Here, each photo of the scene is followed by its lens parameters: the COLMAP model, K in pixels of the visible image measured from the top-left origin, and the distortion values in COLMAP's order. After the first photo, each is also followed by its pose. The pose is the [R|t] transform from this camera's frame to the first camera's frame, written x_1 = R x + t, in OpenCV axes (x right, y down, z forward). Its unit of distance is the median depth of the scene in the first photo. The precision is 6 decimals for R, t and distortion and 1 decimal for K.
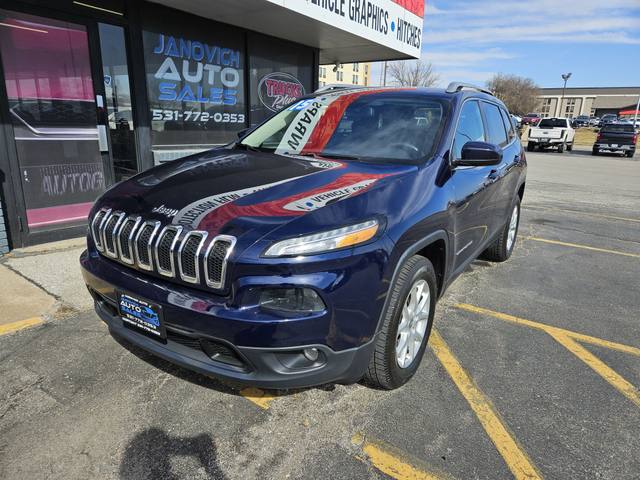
lens RADIAL K [[426.3, 0, 320.8], [0, 426.3, 248.1], [0, 0, 1]] dist [0.067238, -0.055828]
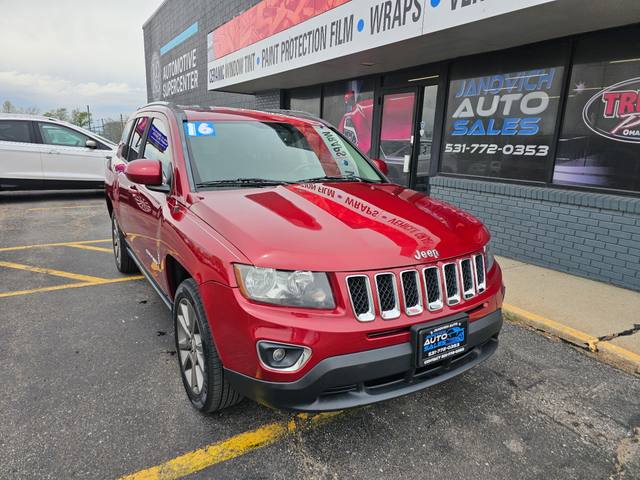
lens RADIAL K [[428.6, 0, 324.6], [0, 428.6, 240.2], [0, 0, 1]] dist [0.051414, -0.046731]
pose [[-0.418781, 0.157385, -0.894345, 0.845318], [-0.298042, 0.906488, 0.299082, -0.321835], [0.857784, 0.391803, -0.332713, 1.166854]]
